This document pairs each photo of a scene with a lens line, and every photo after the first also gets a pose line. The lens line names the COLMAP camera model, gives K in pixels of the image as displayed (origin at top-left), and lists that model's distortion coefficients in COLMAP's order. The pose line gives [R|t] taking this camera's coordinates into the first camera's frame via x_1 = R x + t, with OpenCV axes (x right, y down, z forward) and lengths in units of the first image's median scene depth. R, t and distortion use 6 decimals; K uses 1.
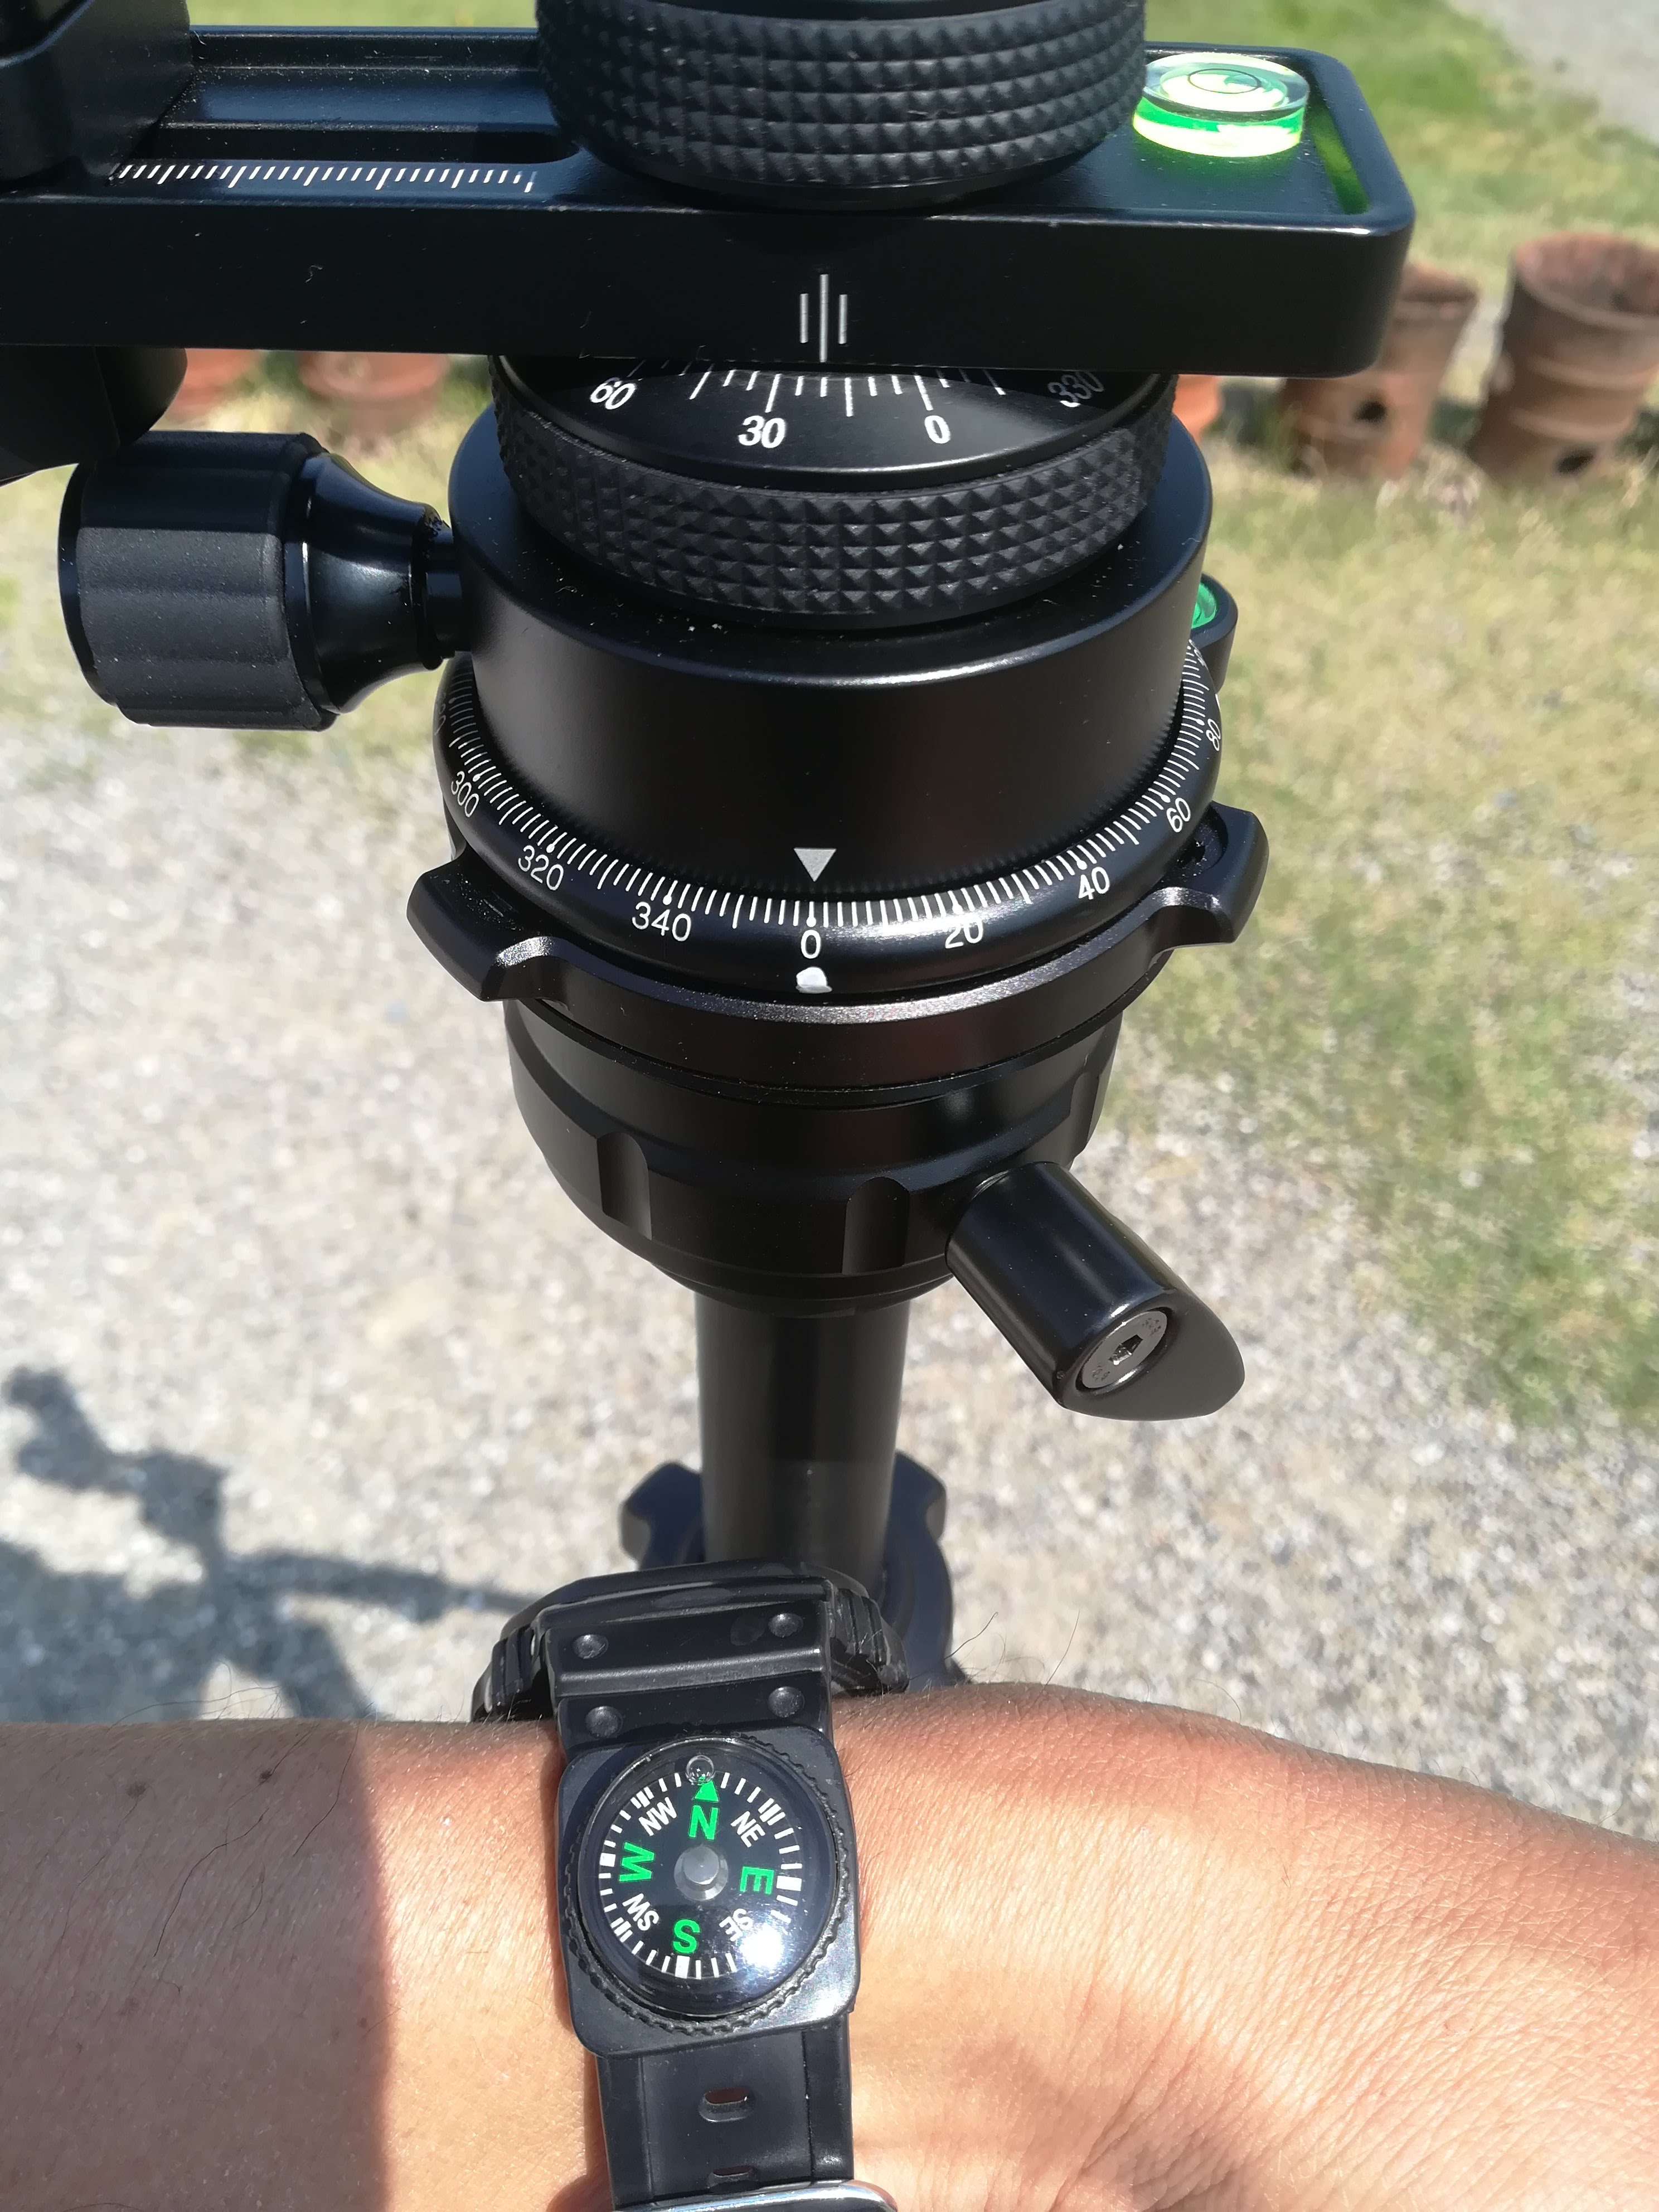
lens RADIAL K [[1638.1, 0, 829.5], [0, 1638.1, 1106.0], [0, 0, 1]] dist [-0.002060, -0.008652]
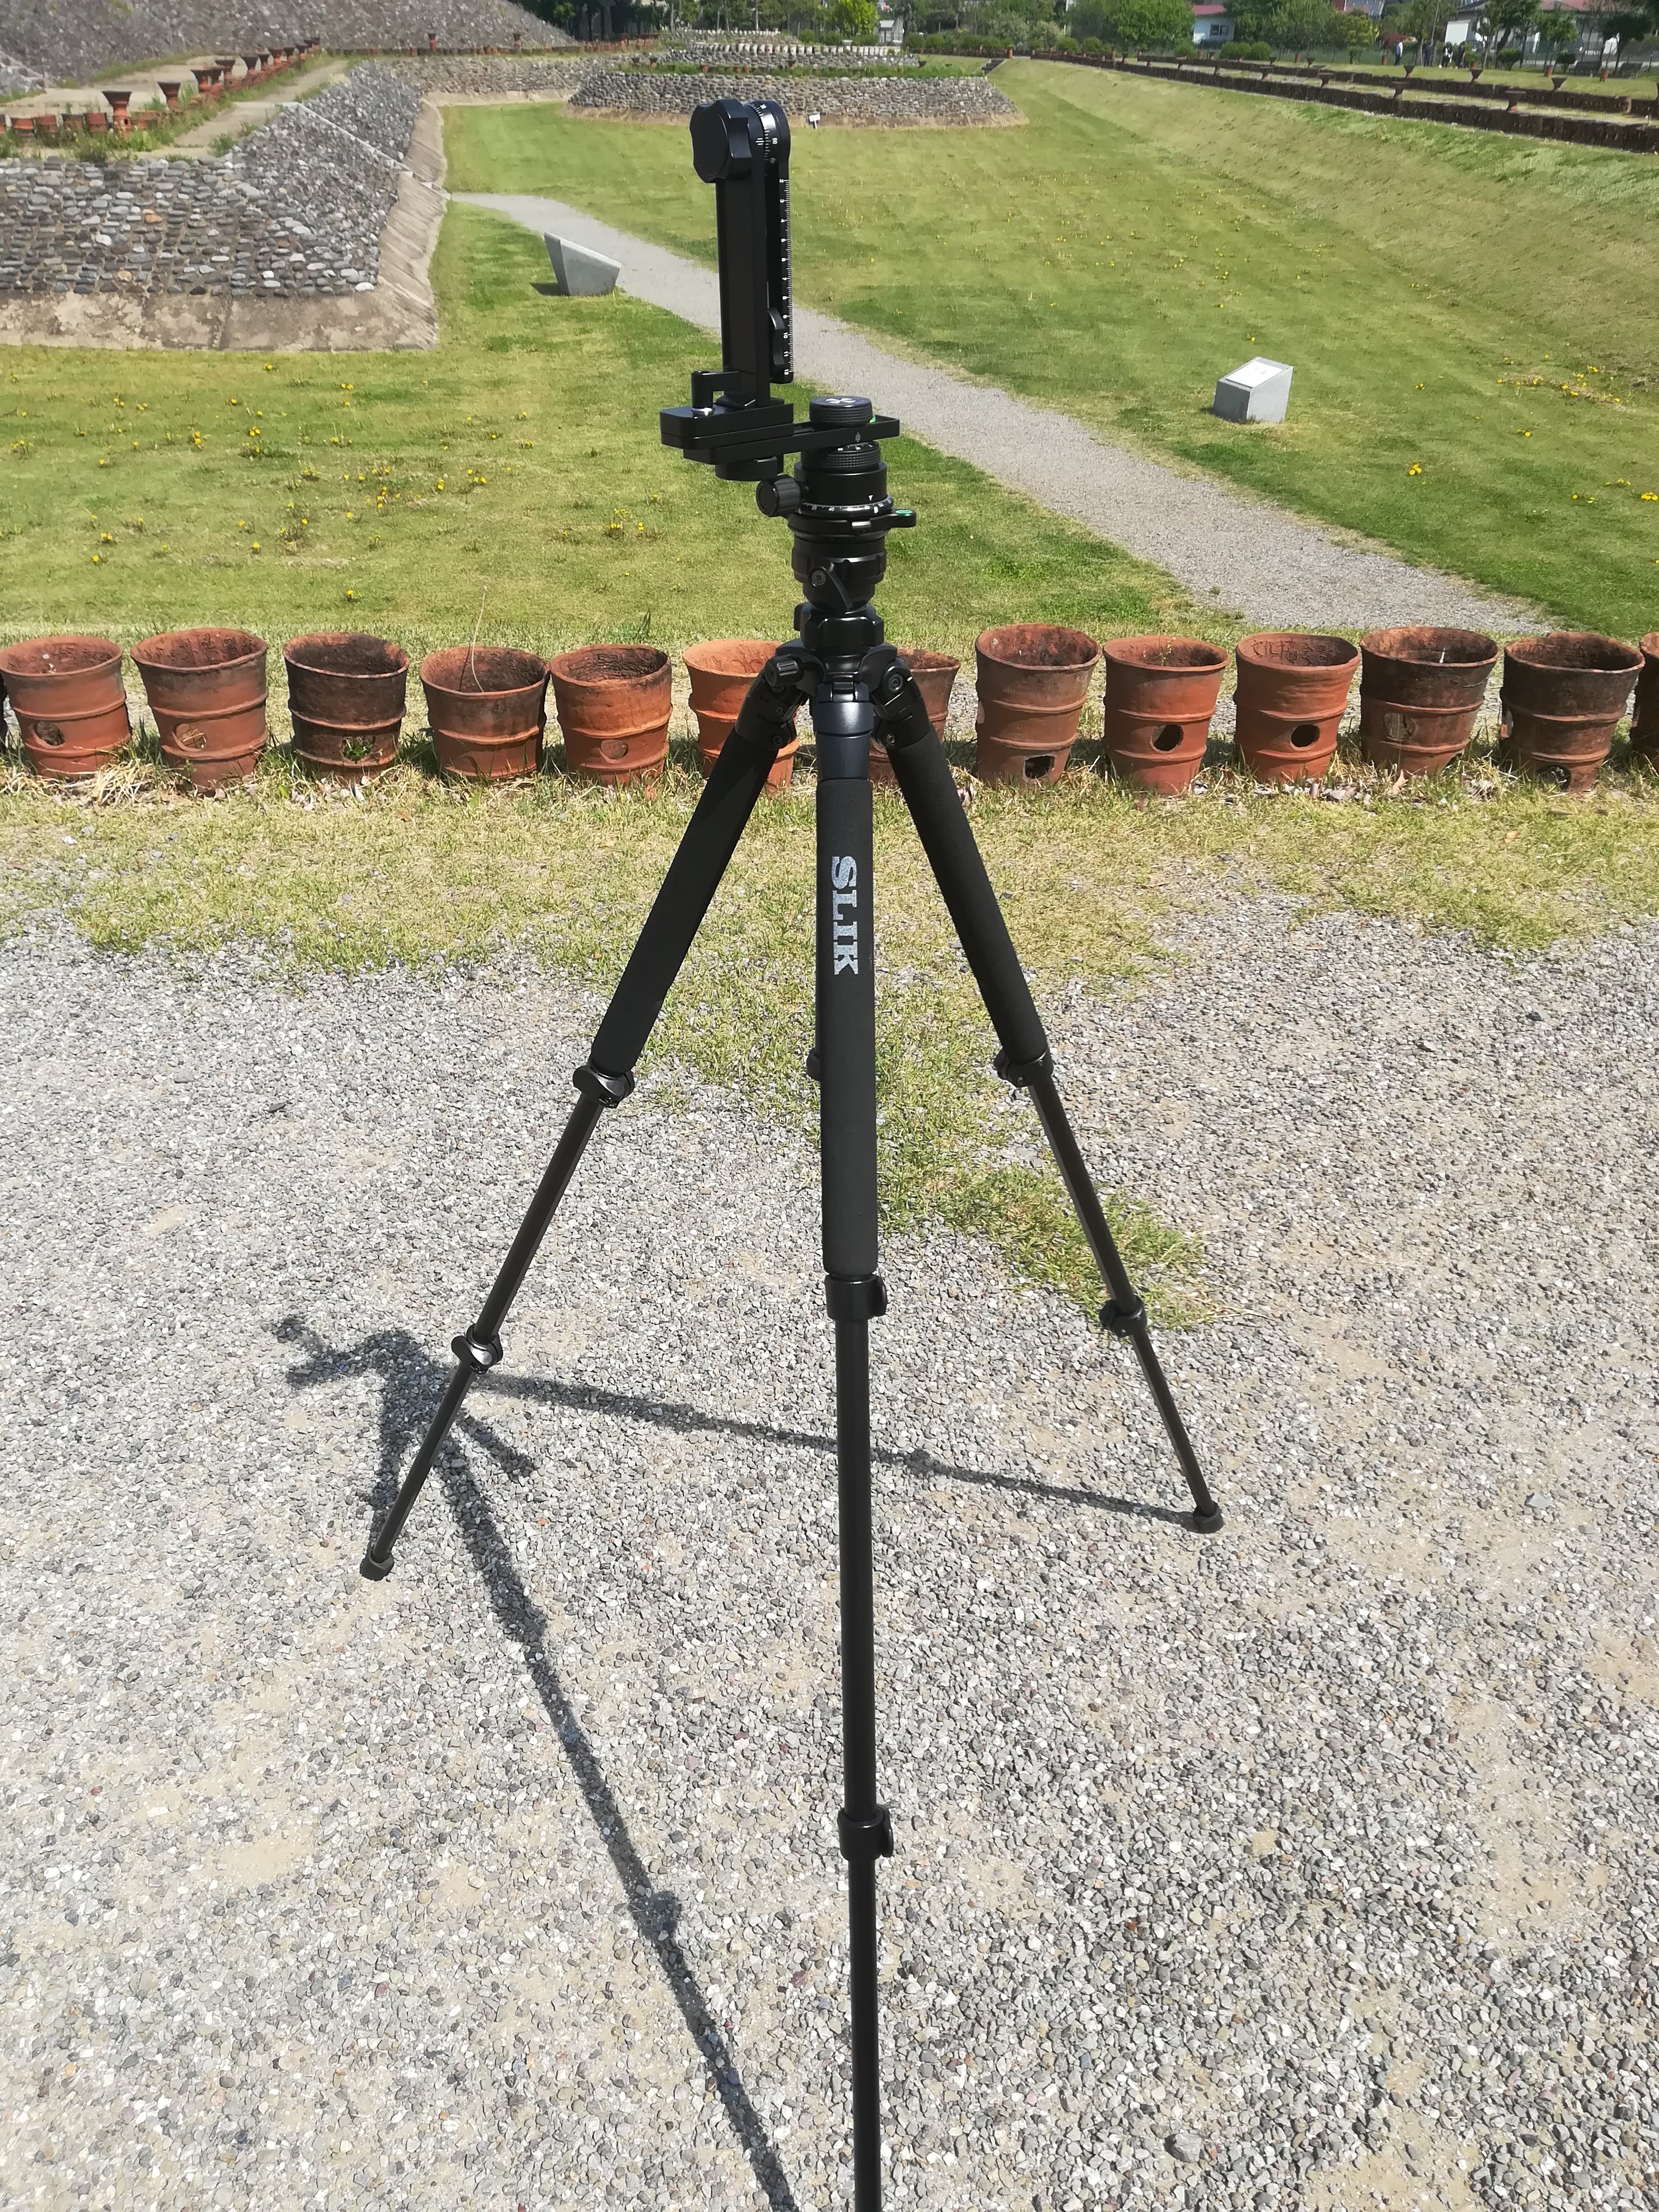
lens RADIAL K [[1638.1, 0, 829.5], [0, 1638.1, 1106.0], [0, 0, 1]] dist [-0.002060, -0.008652]
pose [[0.997298, -0.040508, 0.061281, 0.248541], [0.056404, 0.956710, -0.285527, 0.469897], [-0.047062, 0.288212, 0.956410, -0.476171]]
